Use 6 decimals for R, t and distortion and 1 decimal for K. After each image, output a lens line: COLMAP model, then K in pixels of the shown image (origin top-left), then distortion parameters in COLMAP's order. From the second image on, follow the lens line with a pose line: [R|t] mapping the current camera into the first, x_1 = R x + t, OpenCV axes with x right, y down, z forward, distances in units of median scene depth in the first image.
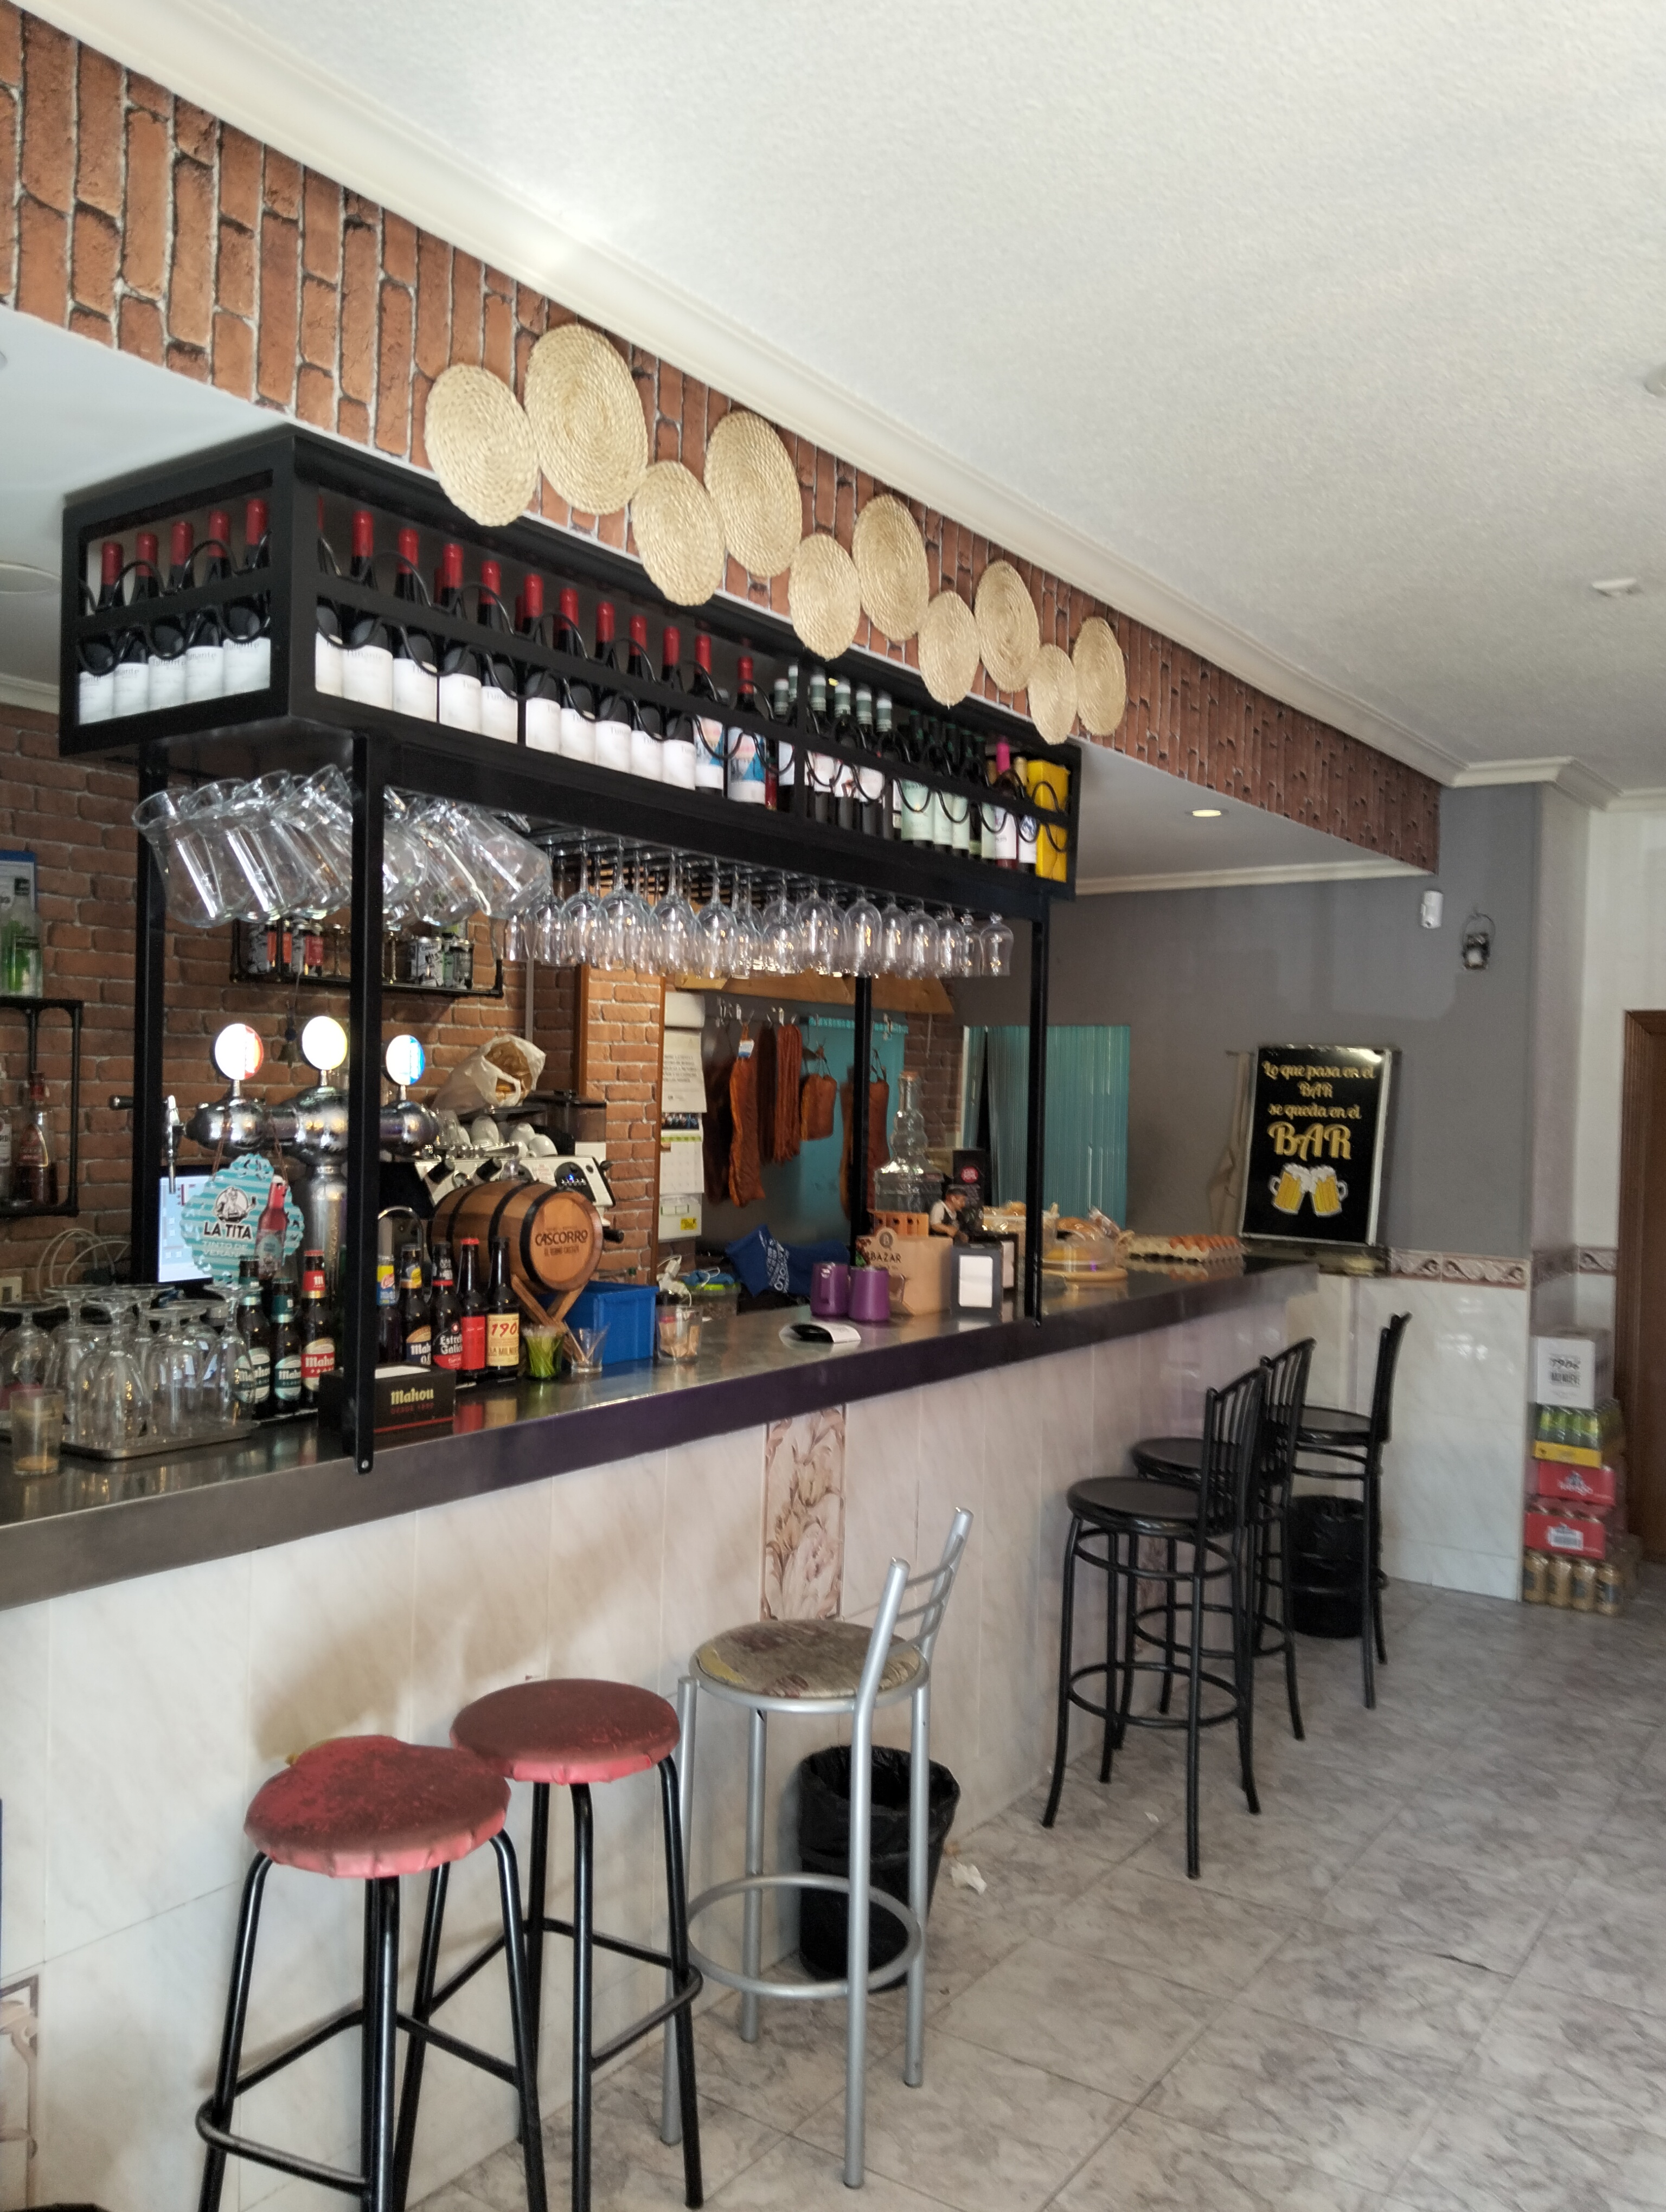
lens RADIAL K [[1747.1, 0, 833.0], [0, 1747.1, 1106.0], [0, 0, 1]] dist [0.053906, -0.107327]
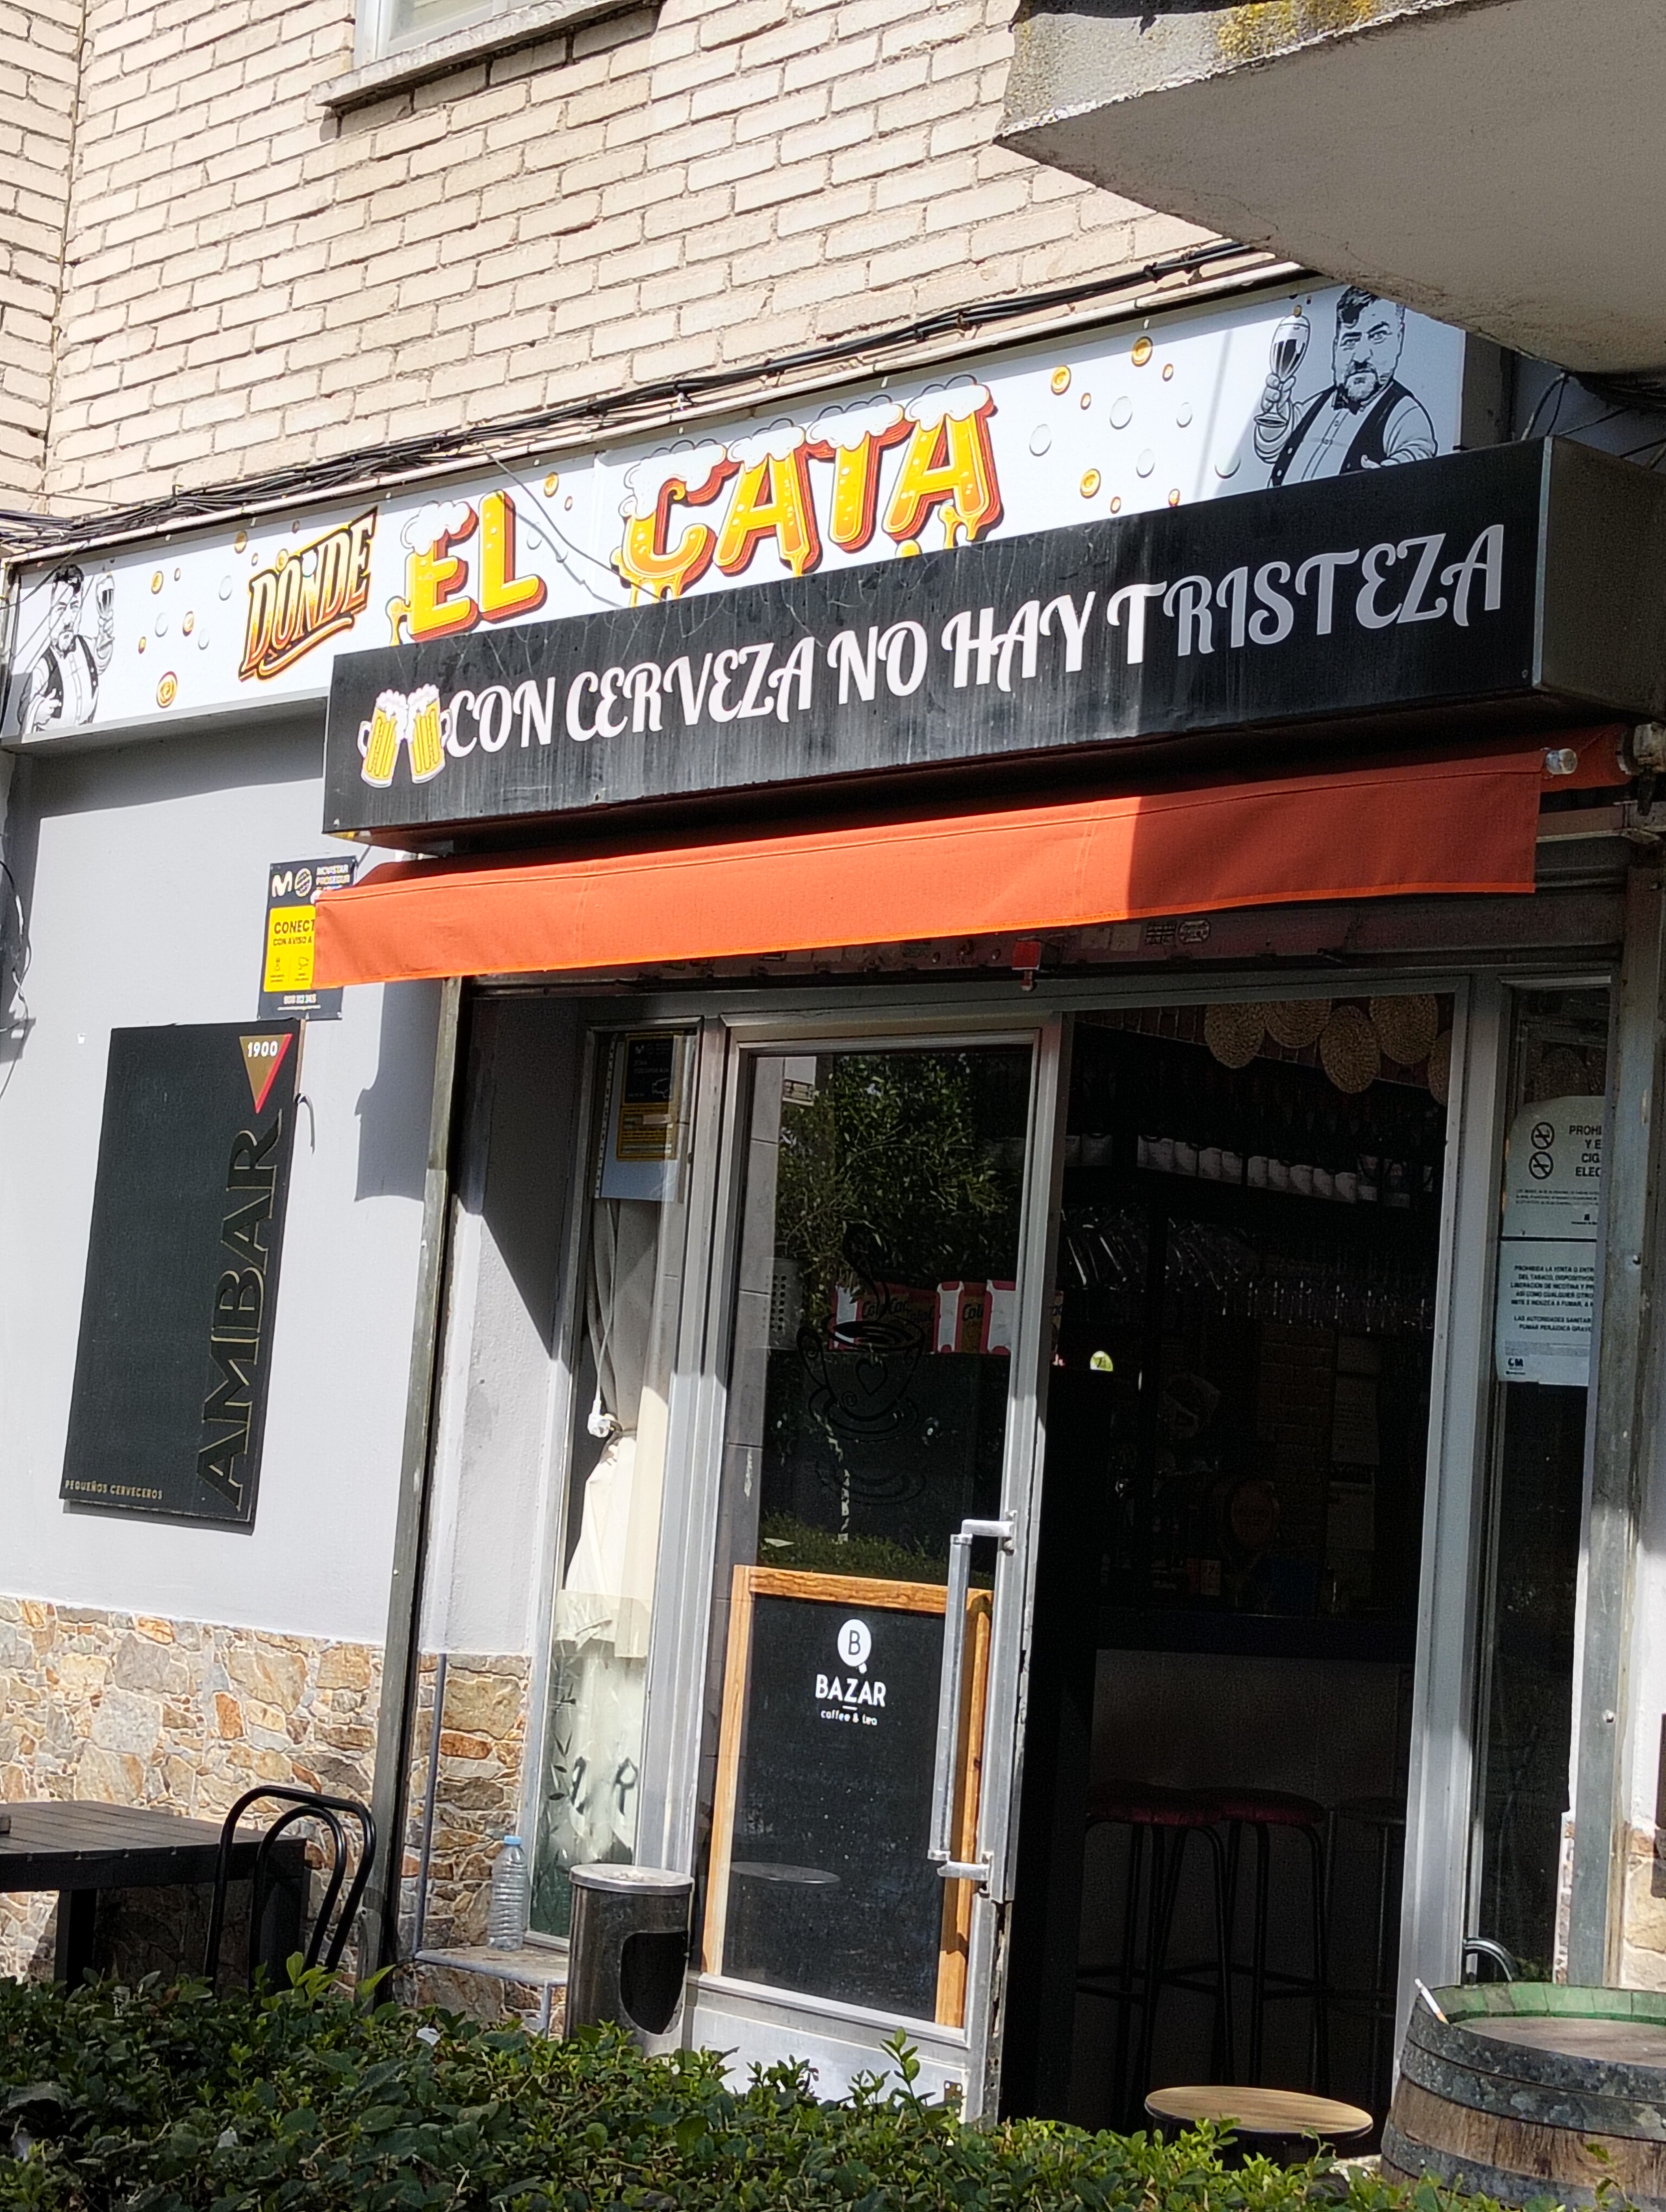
lens RADIAL K [[3872.7, 0, 833.0], [0, 3872.7, 1106.0], [0, 0, 1]] dist [0.296014, 0.015625]
pose [[0.972675, 0.024935, -0.230830, 0.238439], [-0.051919, 0.992399, -0.111574, 0.119780], [0.226293, 0.120510, 0.966576, -2.194784]]
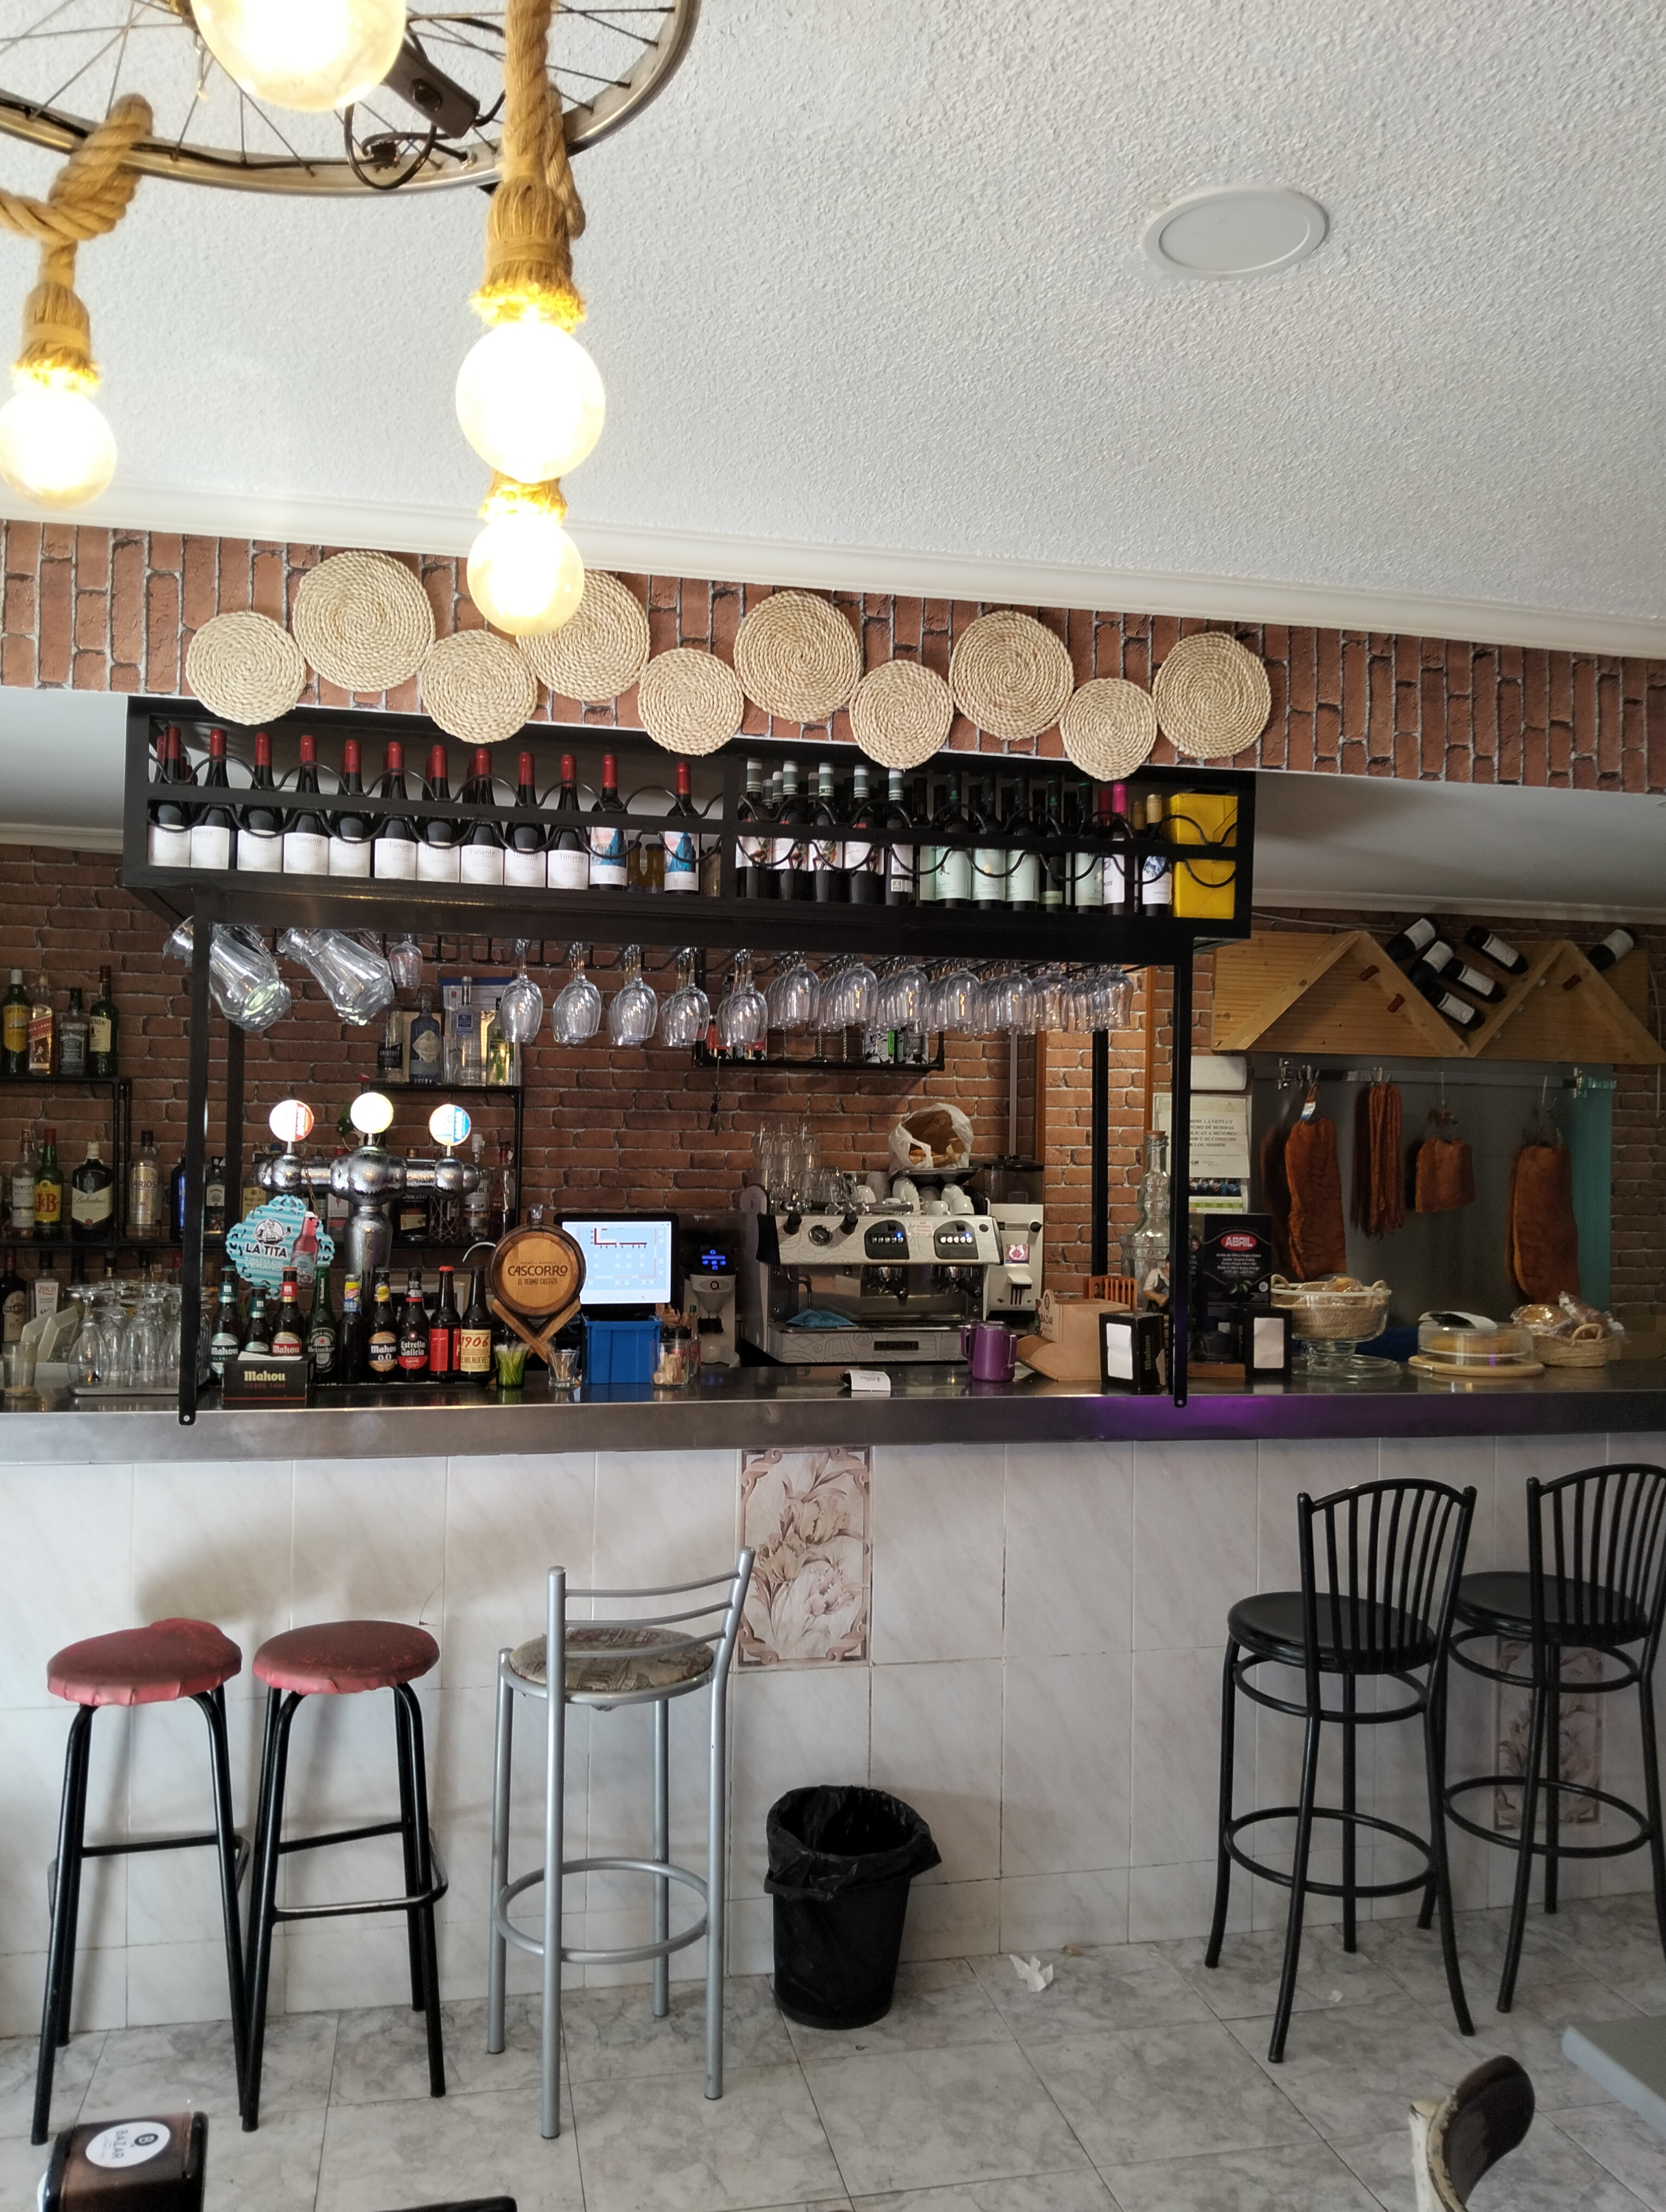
lens RADIAL K [[1724.5, 0, 833.0], [0, 1724.5, 1106.0], [0, 0, 1]] dist [0.048641, -0.103571]
pose [[0.725531, -0.026019, -0.687697, 0.817108], [-0.005494, 0.999034, -0.043595, 0.013019], [0.688167, 0.035408, 0.724688, 0.281919]]
